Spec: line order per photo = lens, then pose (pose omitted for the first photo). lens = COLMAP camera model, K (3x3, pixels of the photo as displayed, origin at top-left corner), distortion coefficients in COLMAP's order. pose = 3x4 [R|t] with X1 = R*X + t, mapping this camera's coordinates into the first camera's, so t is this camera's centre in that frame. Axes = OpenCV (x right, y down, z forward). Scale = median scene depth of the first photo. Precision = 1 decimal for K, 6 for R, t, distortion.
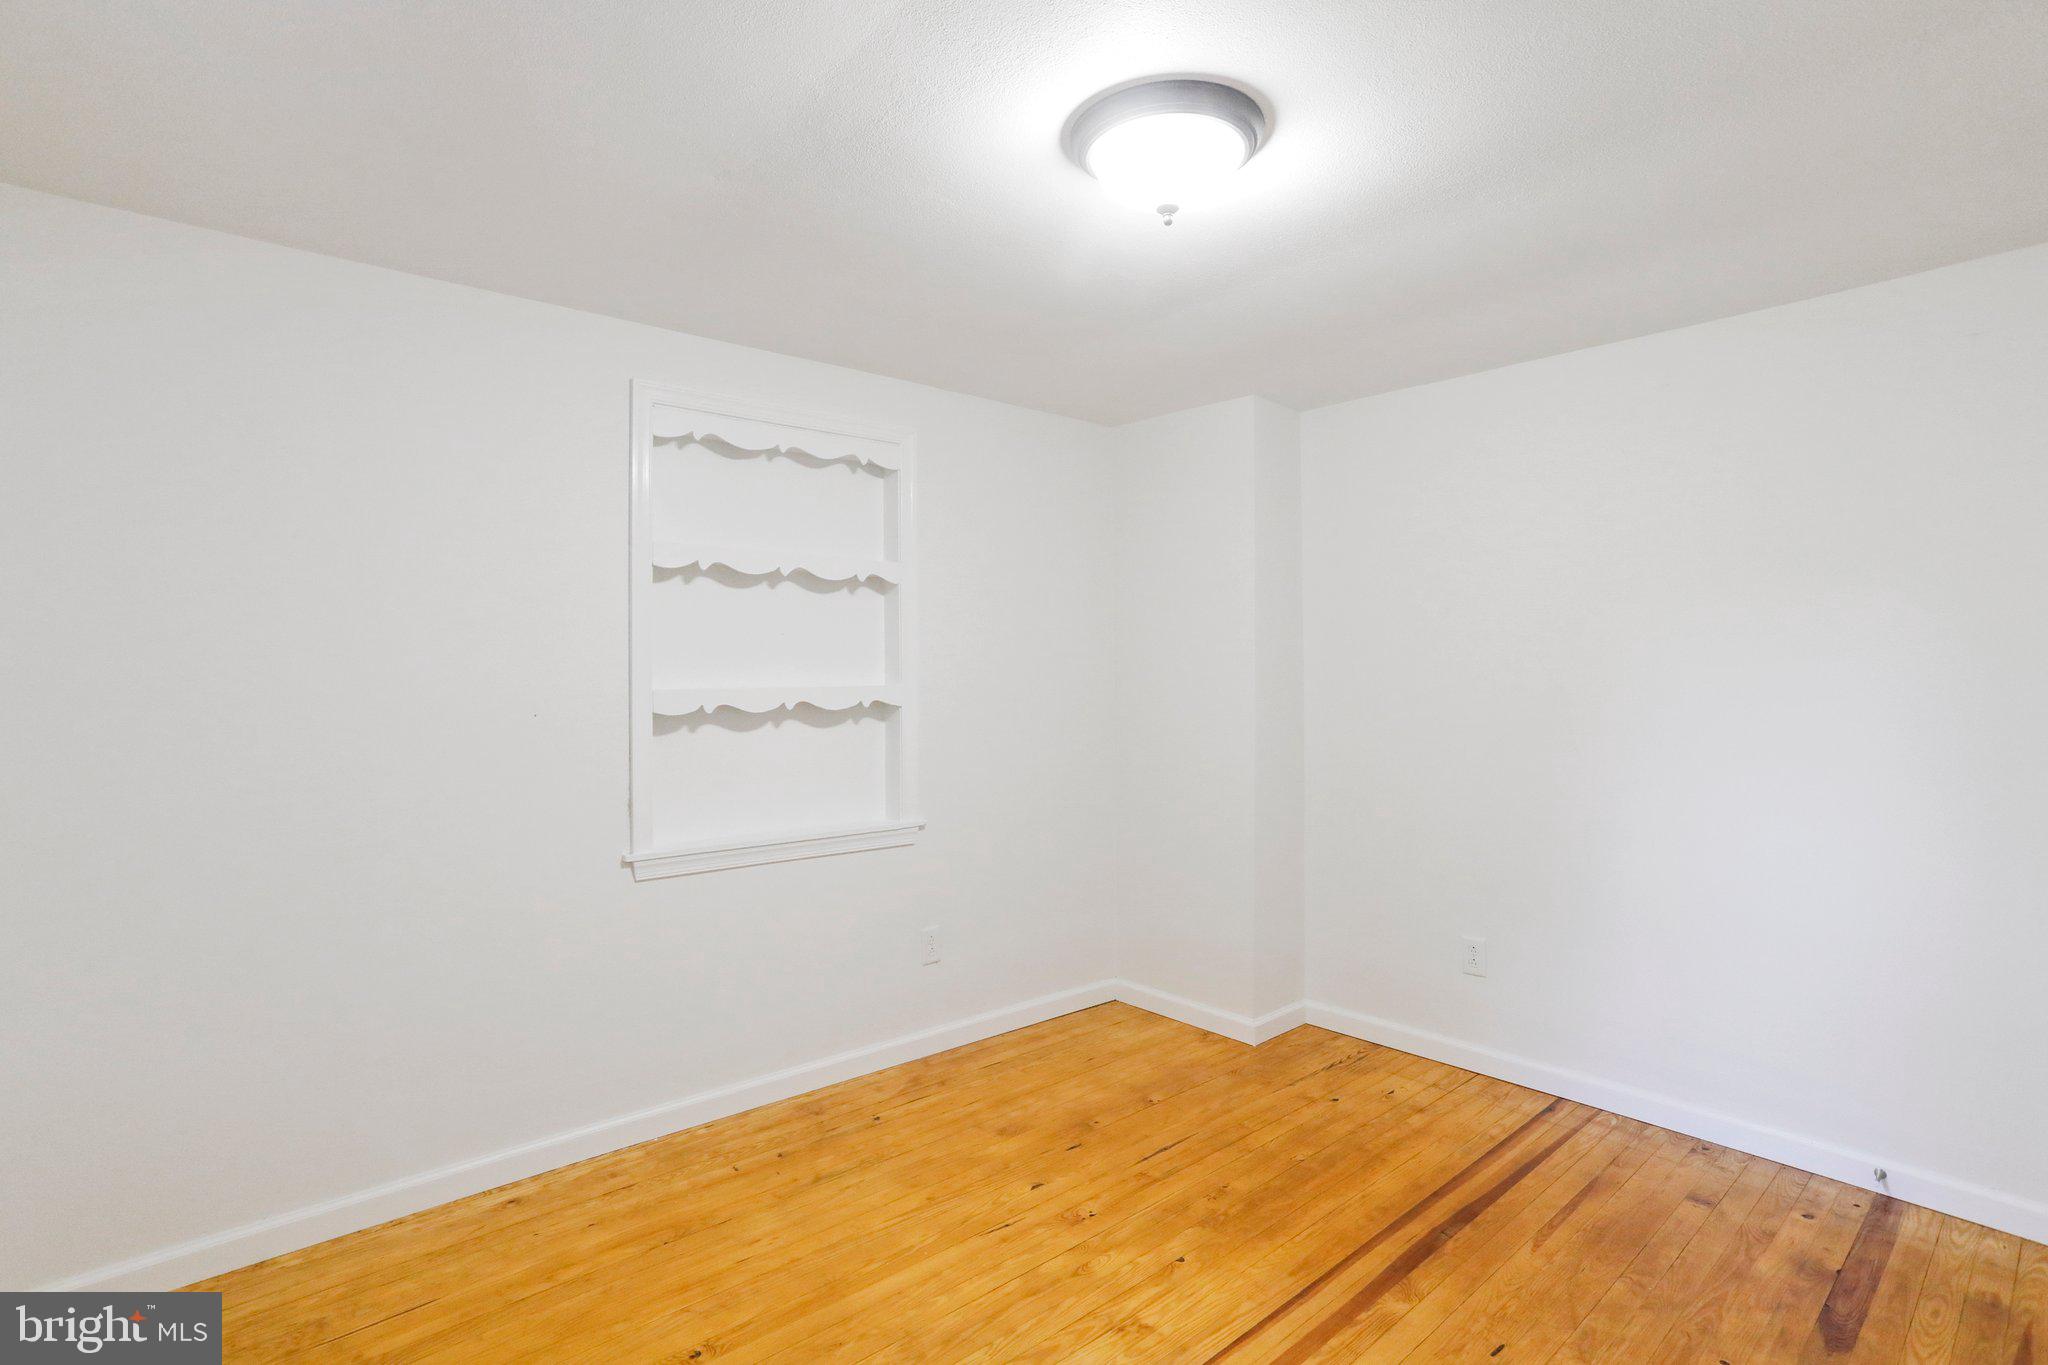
lens RADIAL K [[1000.9, 0, 1016.2], [0, 1000.9, 678.3], [0, 0, 1]] dist [-0.059622, 0.025265]
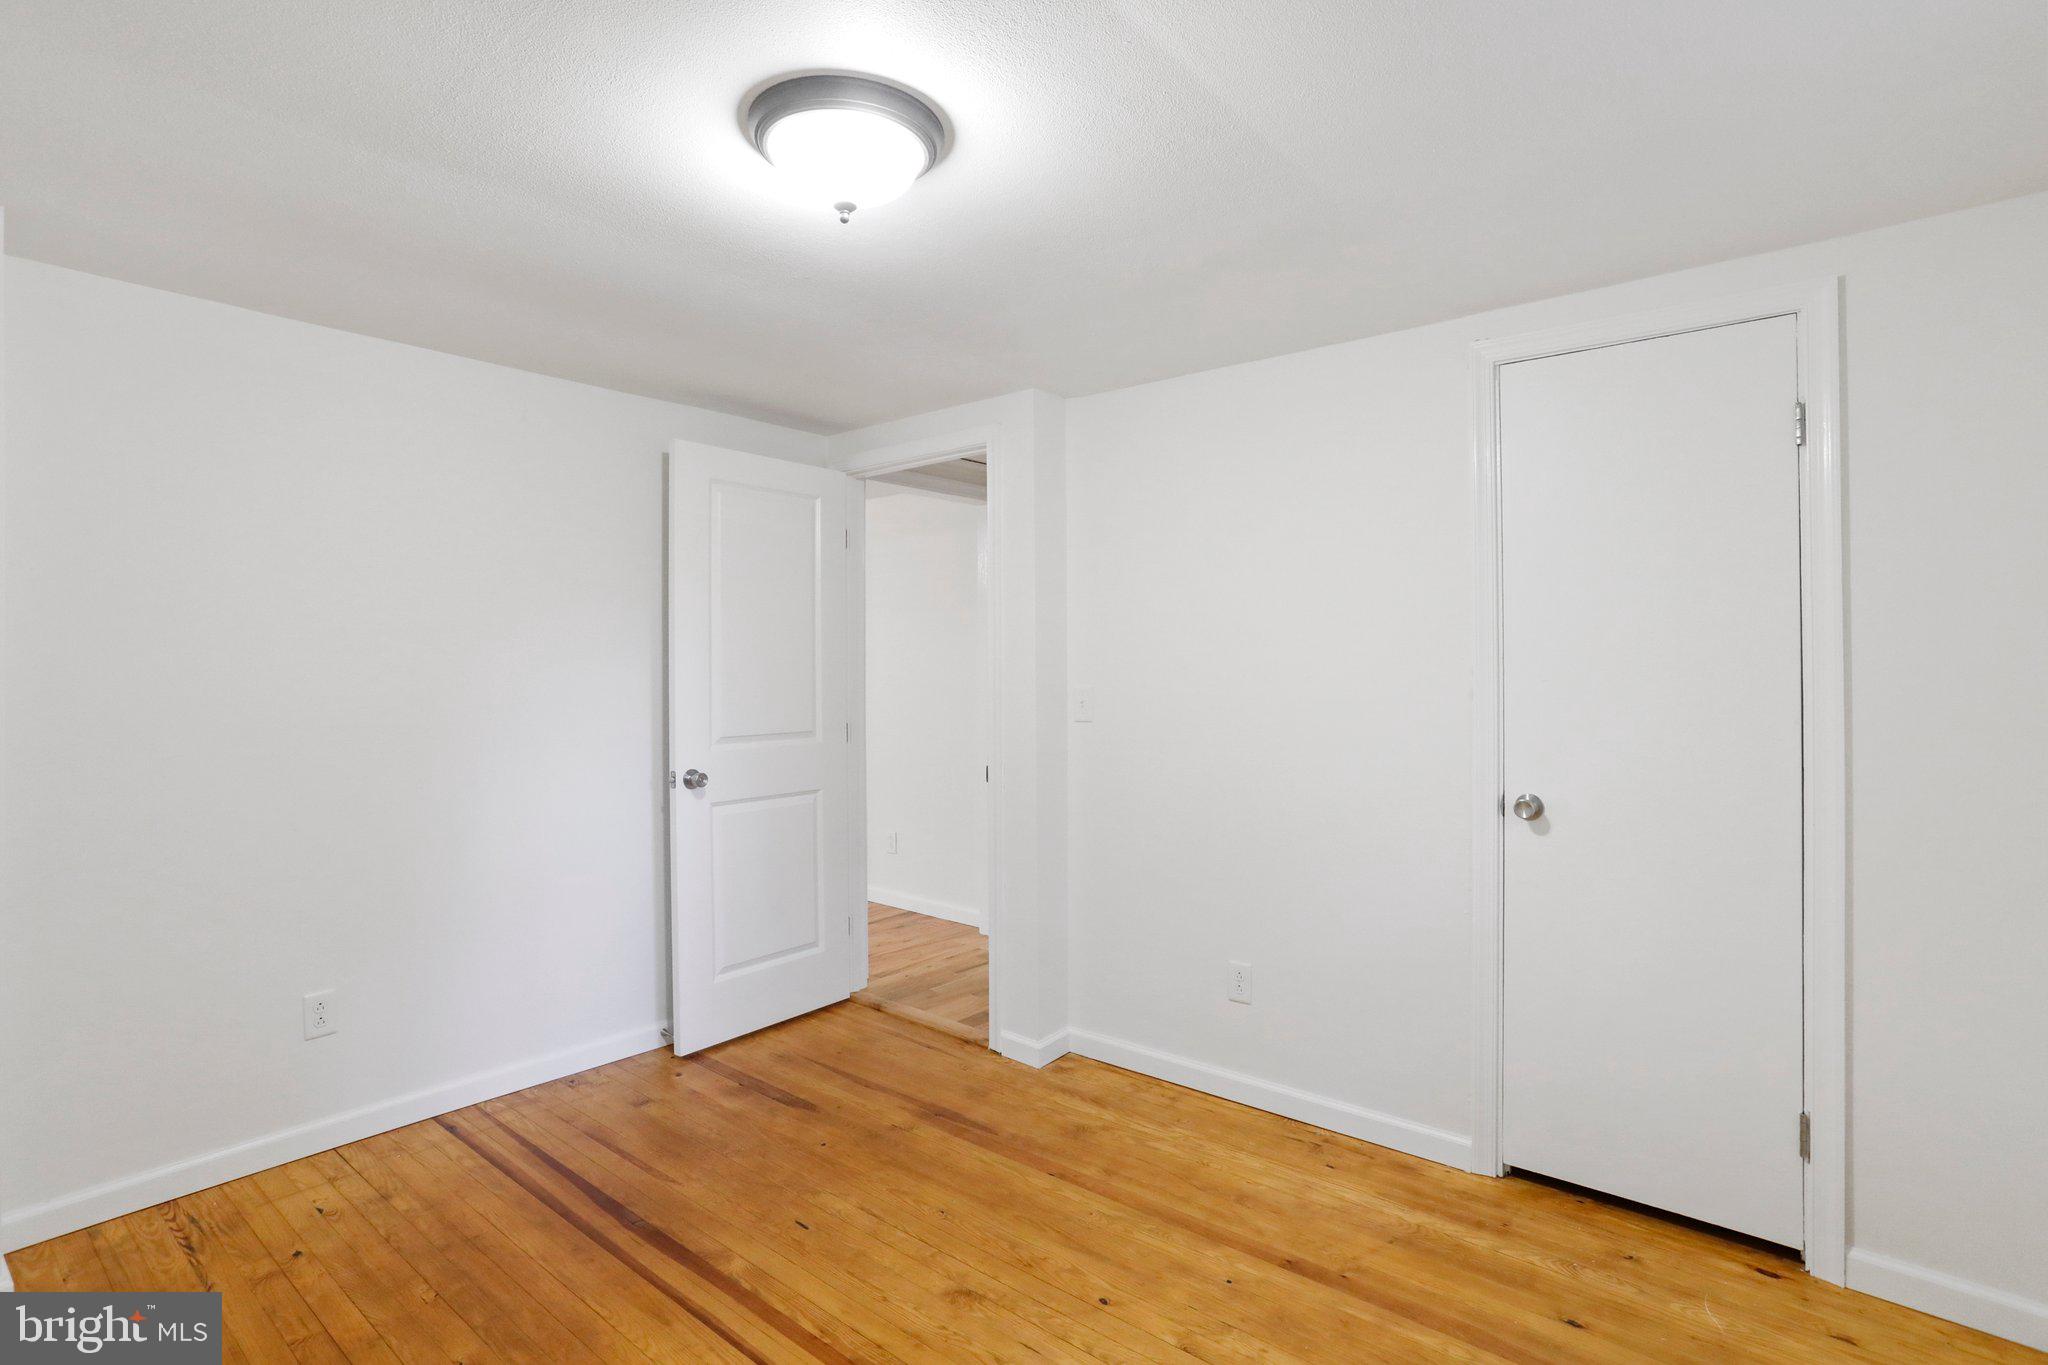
lens RADIAL K [[1000.9, 0, 1040.5], [0, 1000.9, 680.8], [0, 0, 1]] dist [-0.059622, 0.025265]
pose [[-0.168431, -0.013129, 0.985626, -0.573713], [0.014029, 0.999778, 0.015715, -0.008015], [-0.985614, 0.016474, -0.168210, 0.672475]]
